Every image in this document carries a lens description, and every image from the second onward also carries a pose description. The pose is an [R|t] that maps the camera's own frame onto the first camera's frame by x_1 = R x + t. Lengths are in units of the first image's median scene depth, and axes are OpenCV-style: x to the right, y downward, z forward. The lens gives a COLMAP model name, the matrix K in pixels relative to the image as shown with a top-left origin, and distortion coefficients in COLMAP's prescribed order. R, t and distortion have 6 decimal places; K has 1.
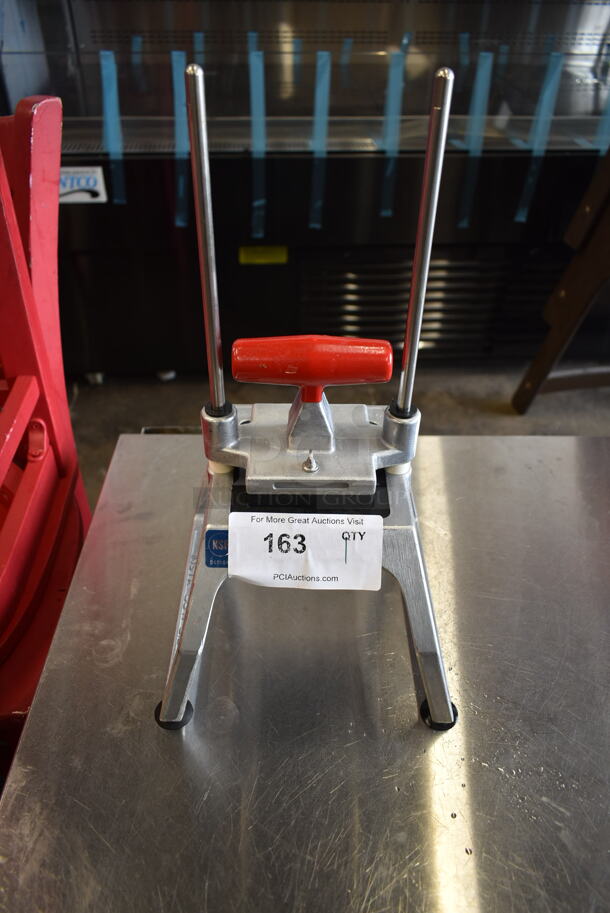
lens RADIAL K [[684.8, 0, 305.0], [0, 684.8, 456.5], [0, 0, 1]] dist [-0.010712, 0.009700]
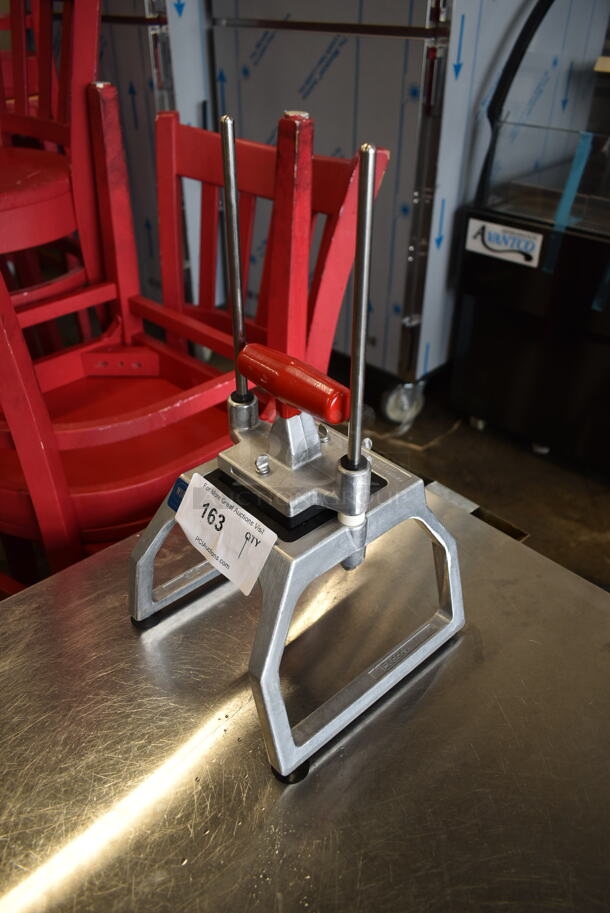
lens RADIAL K [[684.8, 0, 305.0], [0, 684.8, 456.5], [0, 0, 1]] dist [-0.010712, 0.009700]
pose [[0.678609, 0.410880, -0.608825, 0.736808], [-0.463839, 0.882432, 0.078525, -0.125498], [0.569511, 0.229109, 0.789409, 0.151863]]
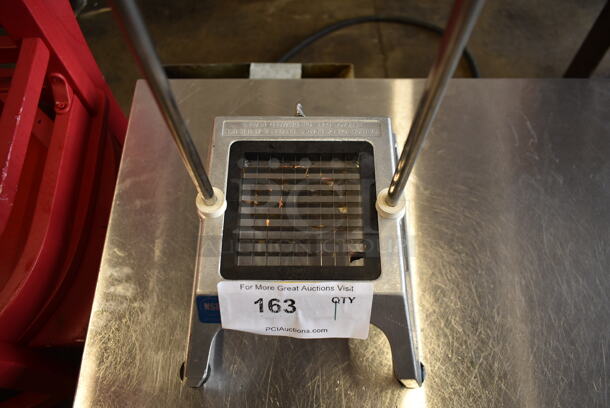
lens RADIAL K [[457.6, 0, 305.0], [0, 457.6, 204.0], [0, 0, 1]] dist [-0.010712, 0.009700]
pose [[0.999790, -0.002773, -0.020315, 0.028761], [0.011287, 0.901629, 0.432362, -0.299598], [0.017118, -0.432501, 0.901471, 0.454297]]
